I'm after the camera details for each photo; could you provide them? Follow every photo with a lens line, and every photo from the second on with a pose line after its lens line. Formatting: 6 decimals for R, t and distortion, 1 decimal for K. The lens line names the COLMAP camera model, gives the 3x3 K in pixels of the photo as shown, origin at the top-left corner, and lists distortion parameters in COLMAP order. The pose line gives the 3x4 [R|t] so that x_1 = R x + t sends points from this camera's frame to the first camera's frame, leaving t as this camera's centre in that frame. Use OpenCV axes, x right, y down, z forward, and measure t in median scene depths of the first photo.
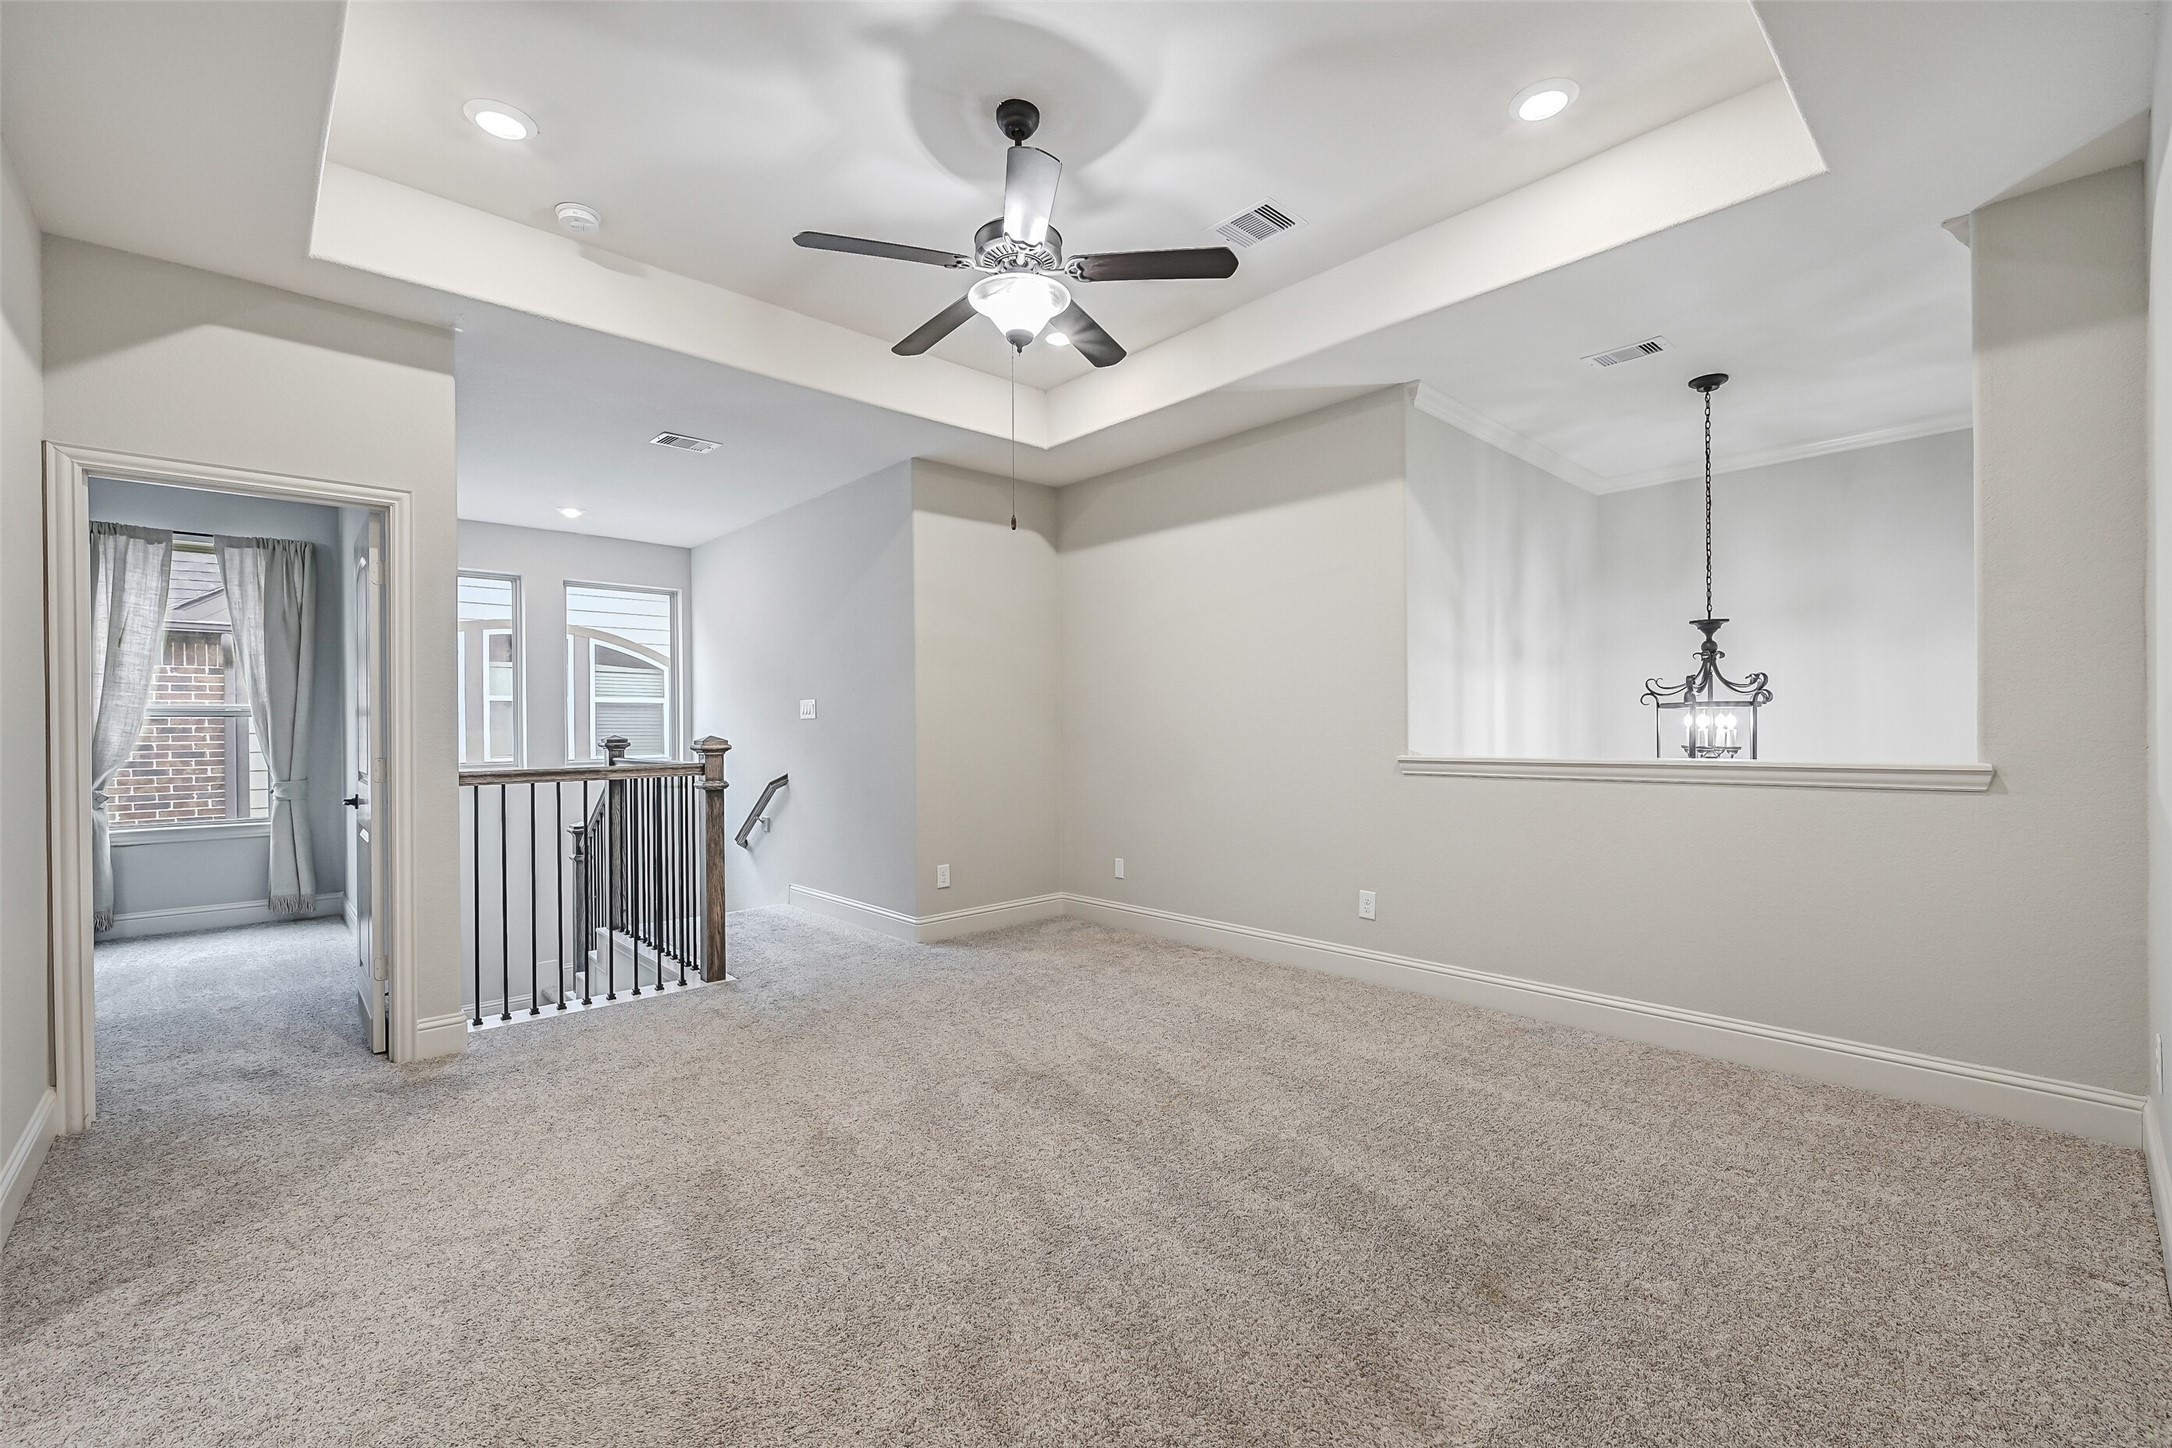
lens RADIAL K [[898.1, 0, 1087.3], [0, 898.1, 732.4], [0, 0, 1]] dist [-0.001180, -0.000021]
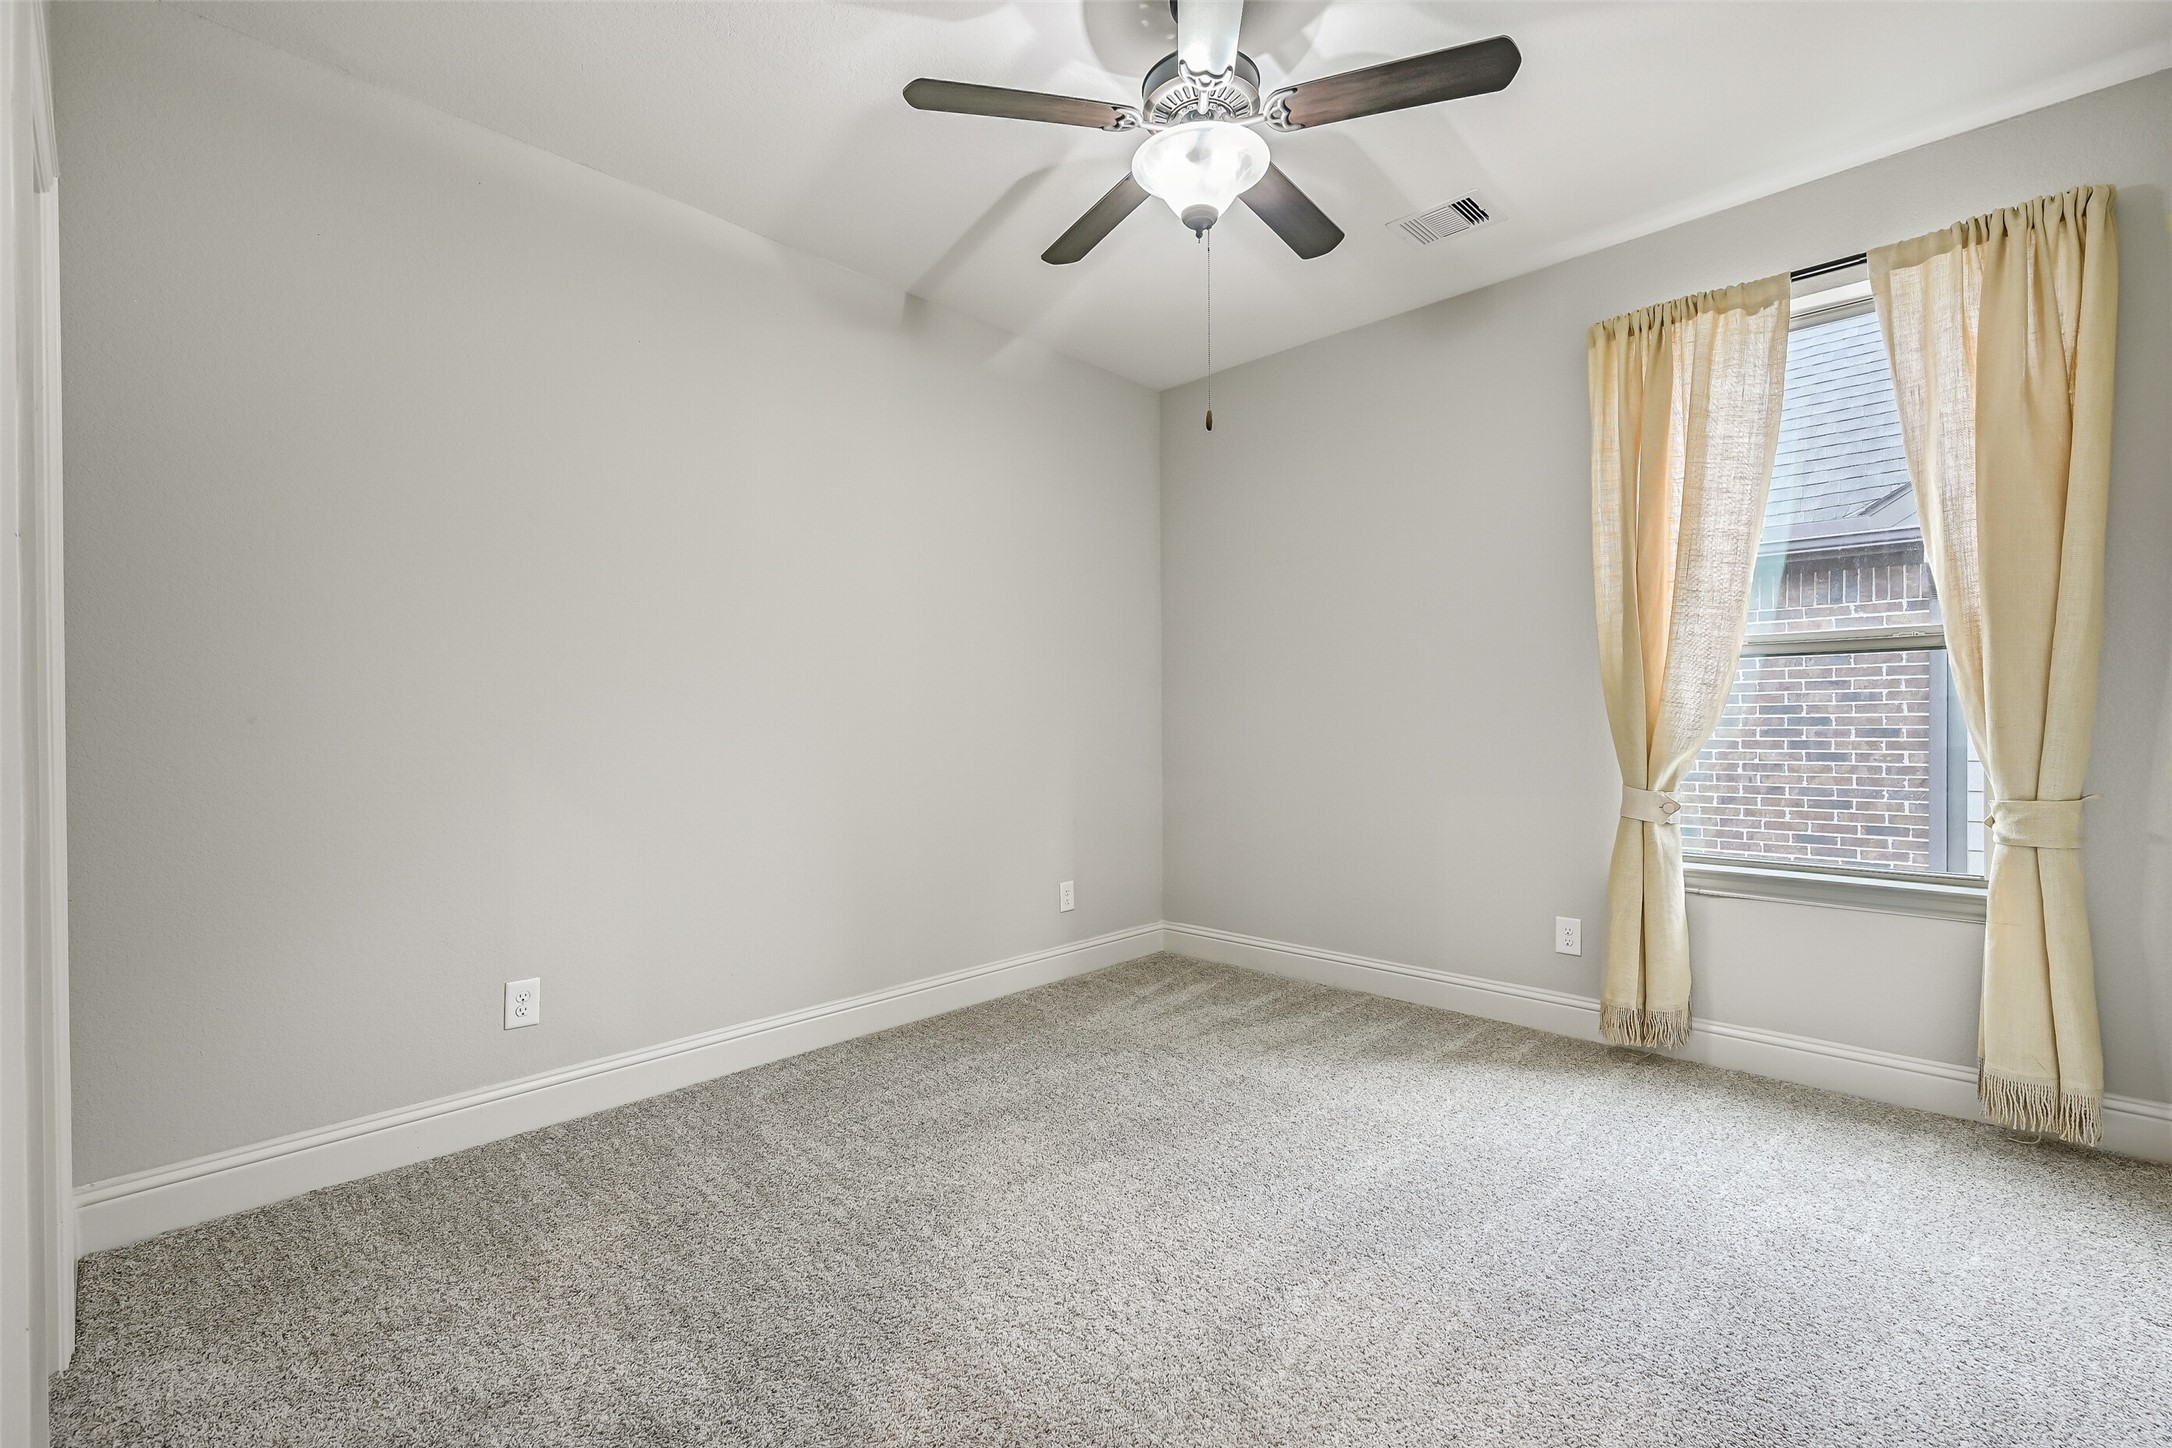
lens RADIAL K [[929.2, 0, 1099.6], [0, 929.2, 729.1], [0, 0, 1]] dist [-0.000409, 0.000421]
pose [[0.054408, 0.015170, -0.998404, -0.491397], [0.001677, 0.999882, 0.015284, 0.015412], [0.998517, -0.002506, 0.054376, 0.552327]]
